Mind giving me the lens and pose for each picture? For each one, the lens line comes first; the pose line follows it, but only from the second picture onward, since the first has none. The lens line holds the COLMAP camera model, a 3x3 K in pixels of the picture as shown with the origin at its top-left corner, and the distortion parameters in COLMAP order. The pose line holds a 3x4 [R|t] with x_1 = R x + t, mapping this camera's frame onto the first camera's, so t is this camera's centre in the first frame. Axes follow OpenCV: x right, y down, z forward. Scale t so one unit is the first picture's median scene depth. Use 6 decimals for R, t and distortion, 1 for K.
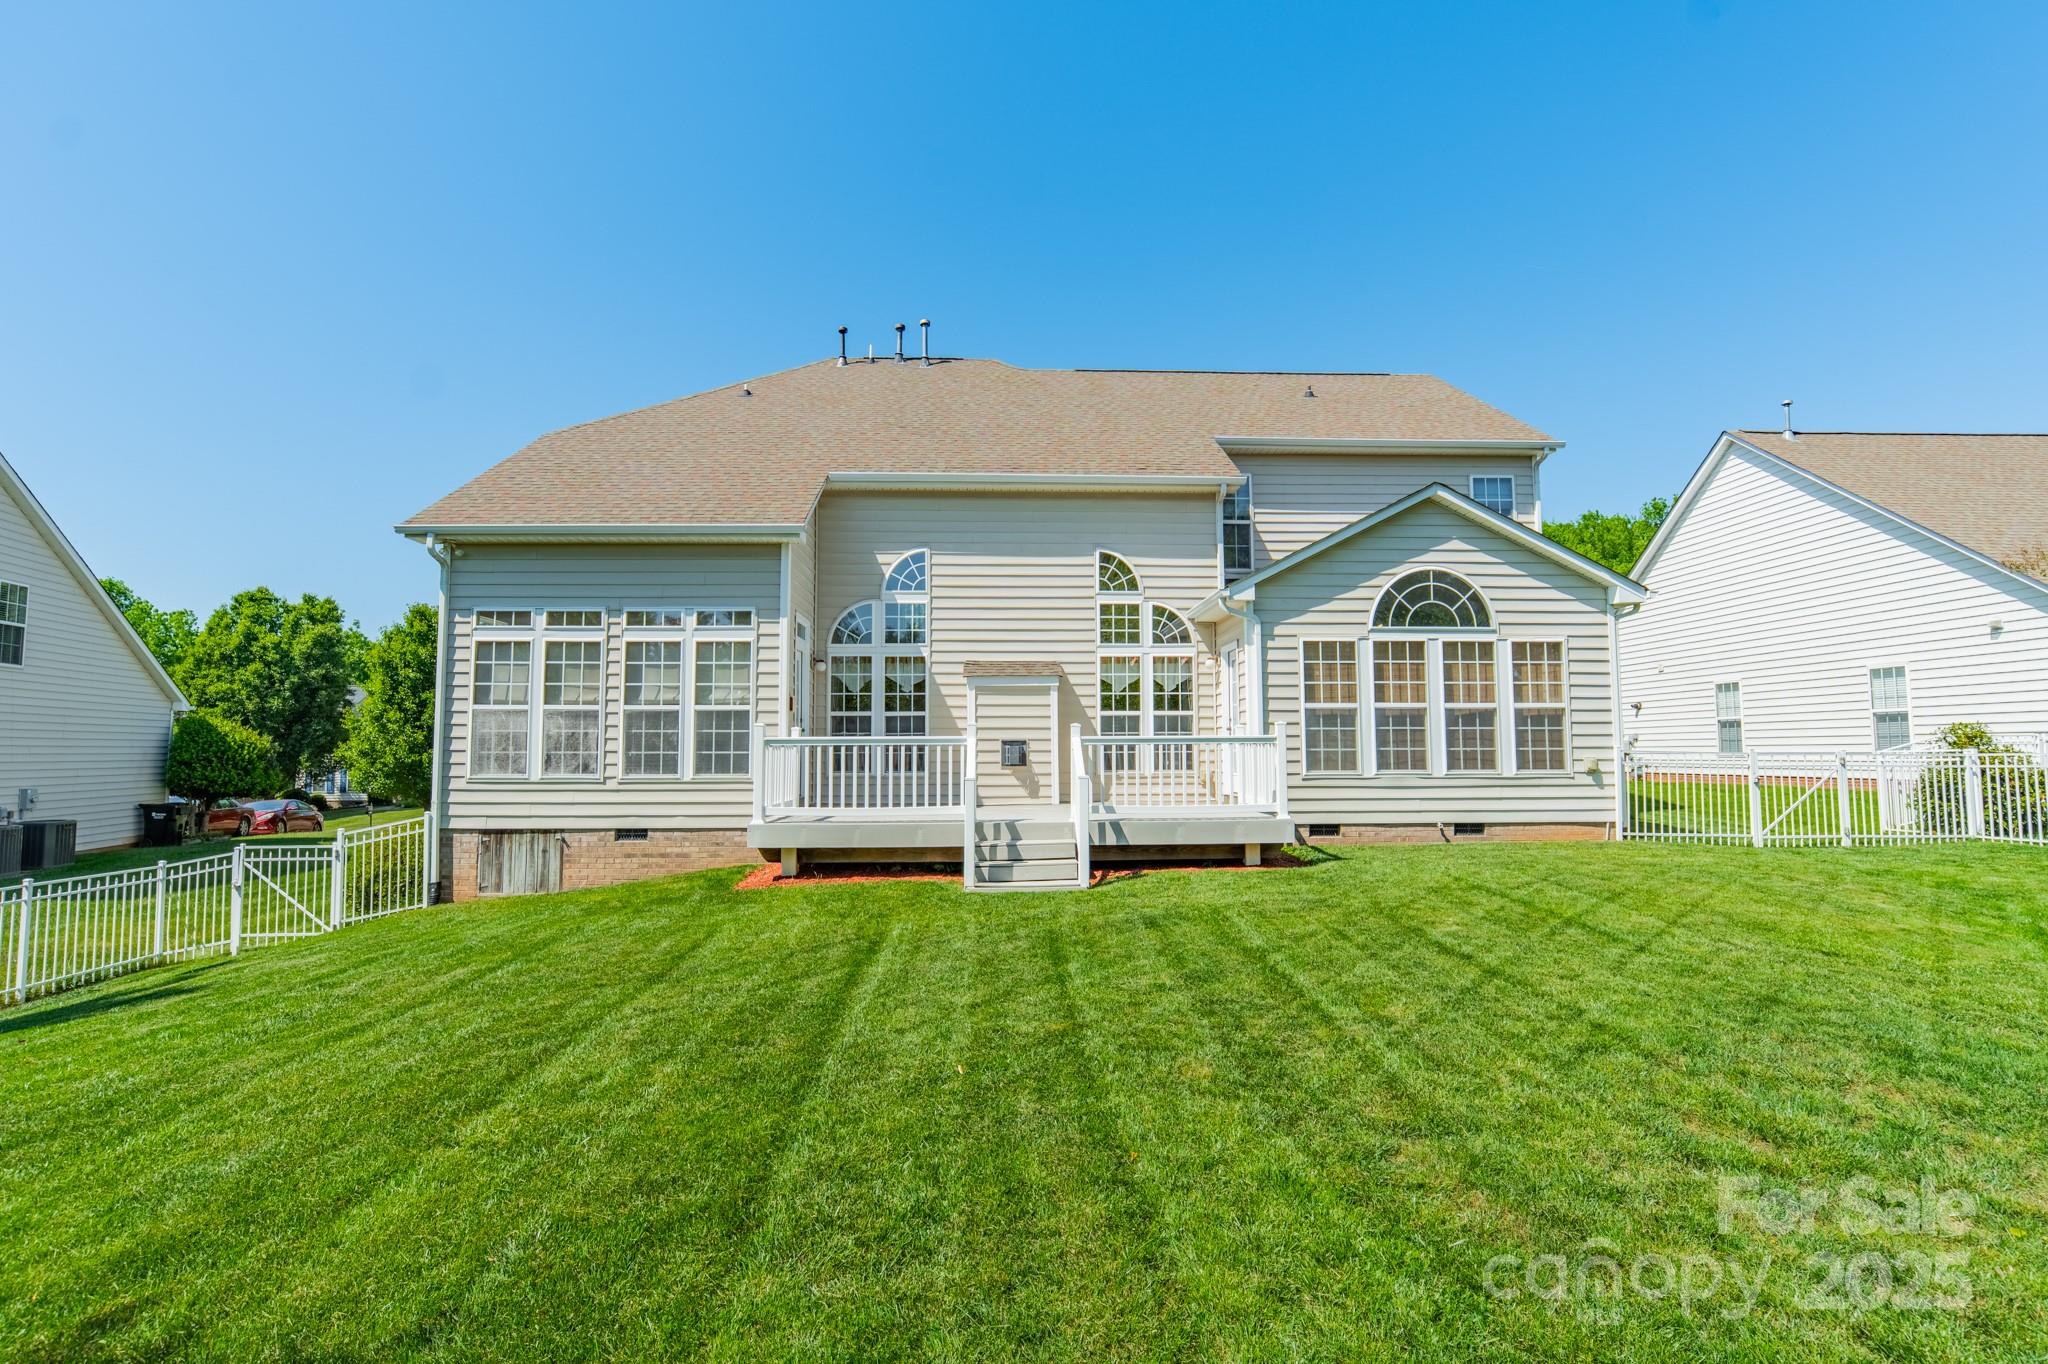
lens RADIAL K [[940.8, 0, 1027.6], [0, 940.8, 691.6], [0, 0, 1]] dist [-0.021467, 0.005744]
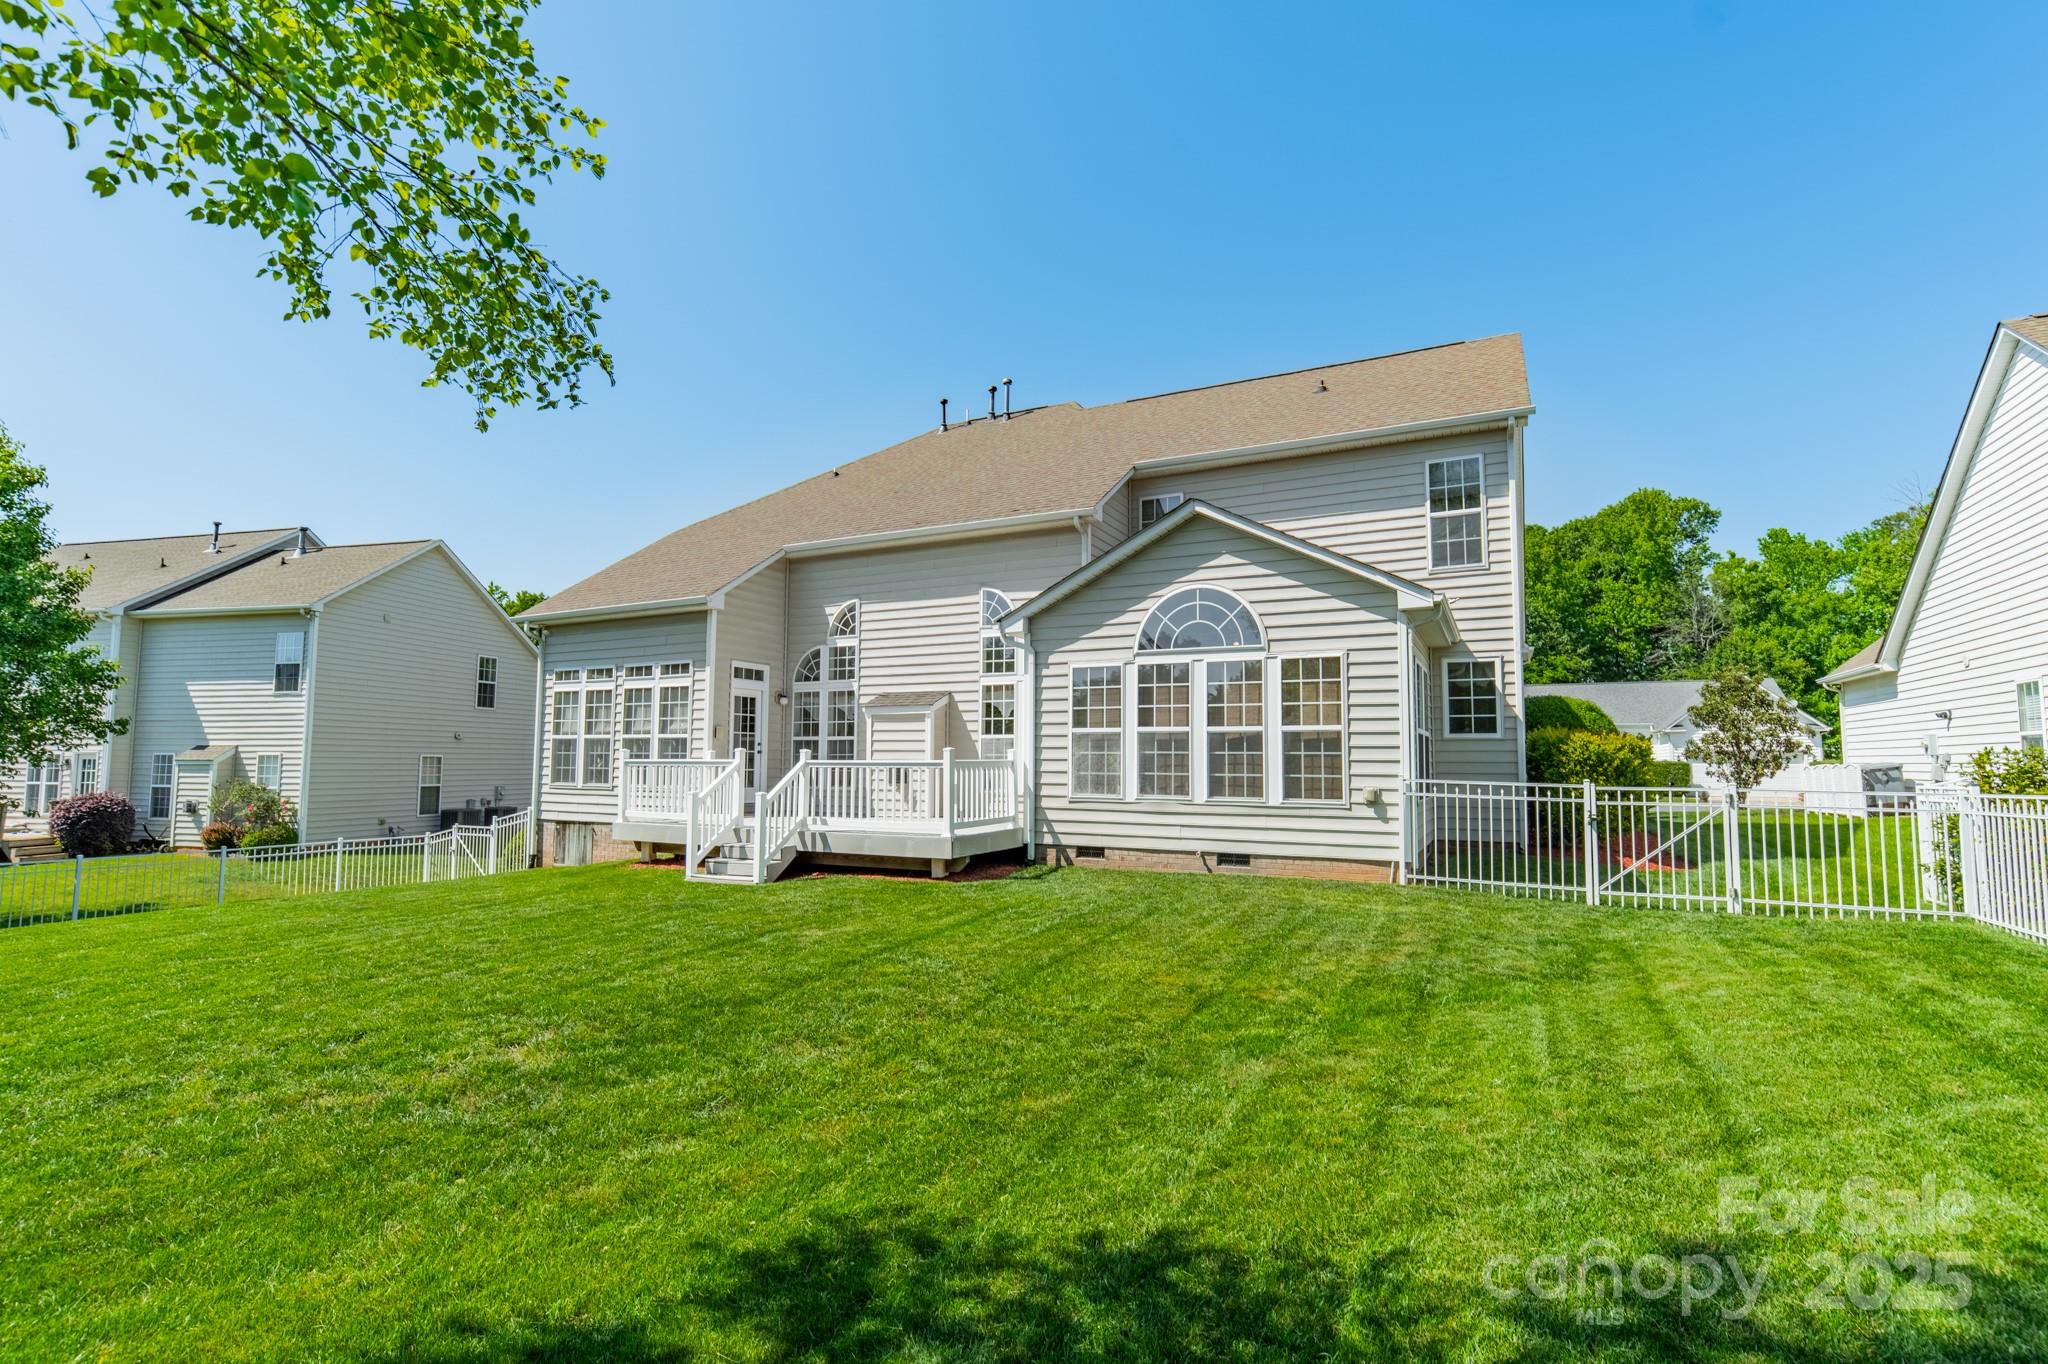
lens RADIAL K [[940.8, 0, 1027.6], [0, 940.8, 691.6], [0, 0, 1]] dist [-0.021467, 0.005744]
pose [[0.875137, -0.028254, -0.483049, 0.747273], [0.022263, 0.999588, -0.018134, -0.010305], [0.483362, 0.005115, 0.875406, 0.069103]]
